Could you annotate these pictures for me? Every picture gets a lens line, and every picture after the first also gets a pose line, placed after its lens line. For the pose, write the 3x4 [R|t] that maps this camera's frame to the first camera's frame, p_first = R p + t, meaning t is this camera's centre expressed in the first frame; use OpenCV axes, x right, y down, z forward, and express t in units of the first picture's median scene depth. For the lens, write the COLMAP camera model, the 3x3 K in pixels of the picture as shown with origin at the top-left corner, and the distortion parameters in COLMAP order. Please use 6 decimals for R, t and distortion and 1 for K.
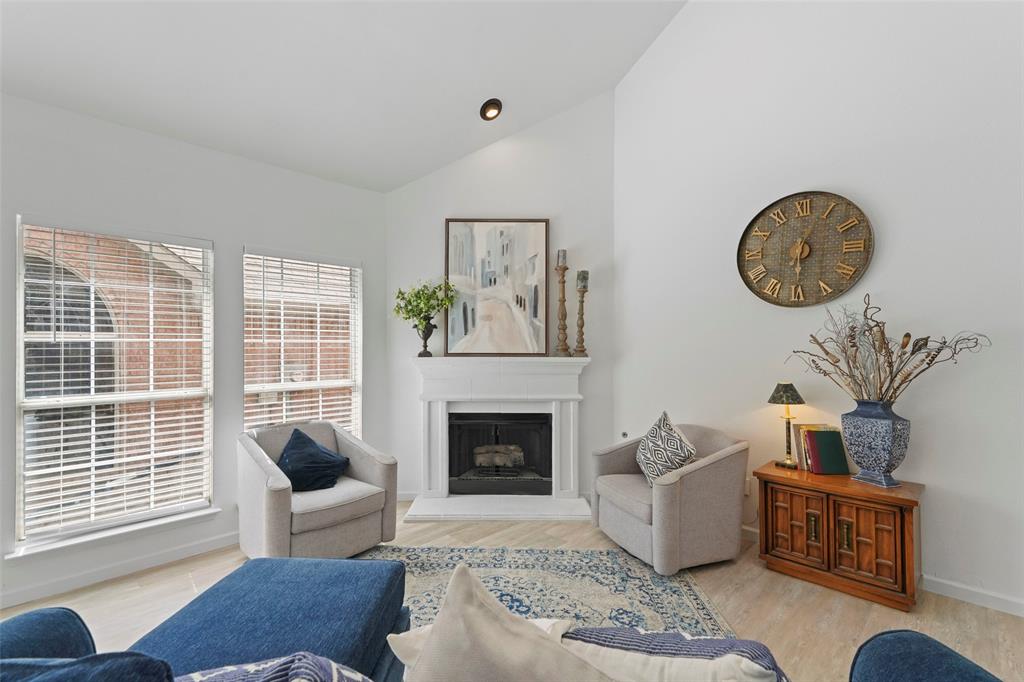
lens RADIAL K [[466.7, 0, 496.2], [0, 466.7, 342.7], [0, 0, 1]] dist [0.033761, -0.000231]
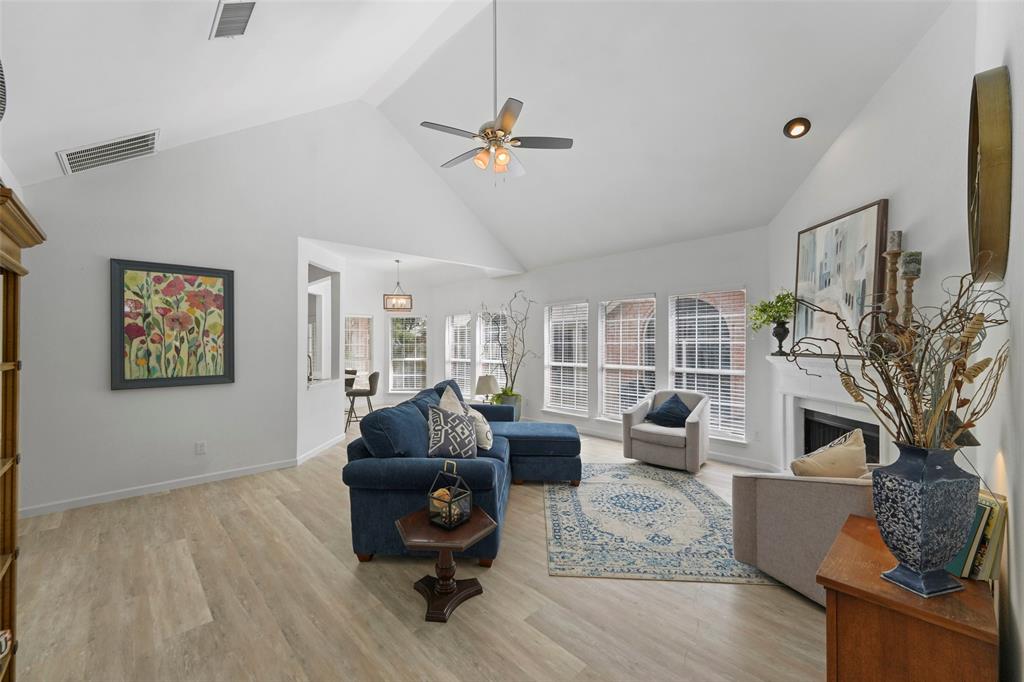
lens RADIAL K [[408.1, 0, 519.2], [0, 408.1, 345.6], [0, 0, 1]] dist [0.014760, -0.002793]
pose [[-0.006782, 0.003906, -0.999969, 0.901057], [0.002465, 0.999989, 0.003890, -0.001117], [0.999974, -0.002439, -0.006792, 0.353862]]
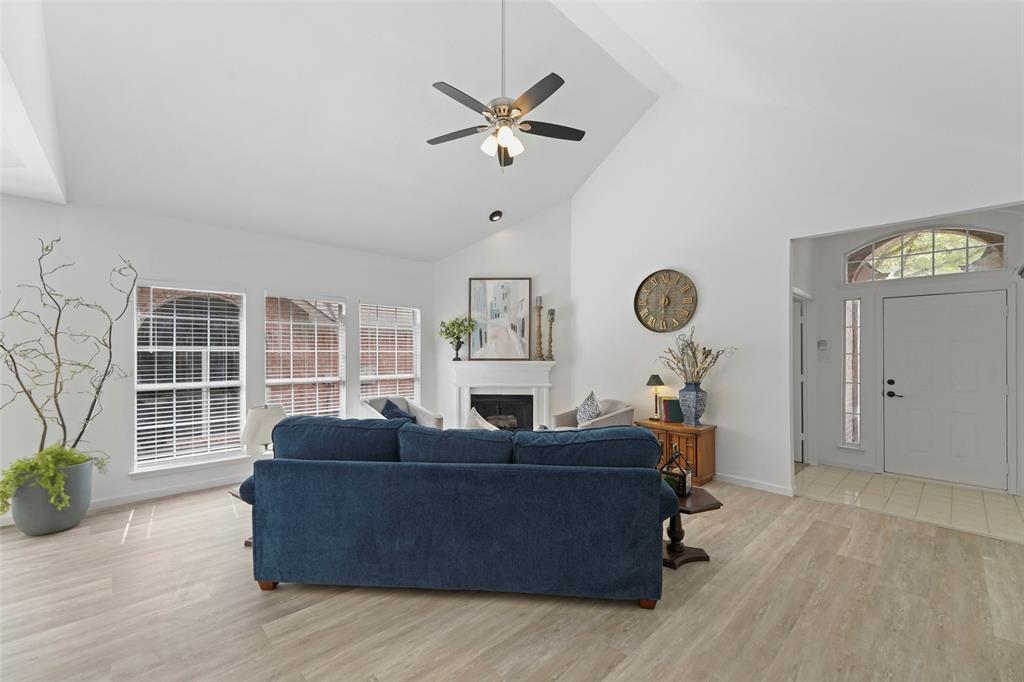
lens RADIAL K [[408.1, 0, 494.7], [0, 408.1, 359.4], [0, 0, 1]] dist [0.014760, -0.002793]
pose [[0.998972, 0.000651, -0.045327, 0.050677], [0.000215, 0.999817, 0.019110, -0.002341], [0.045331, -0.019101, 0.998789, -0.470776]]
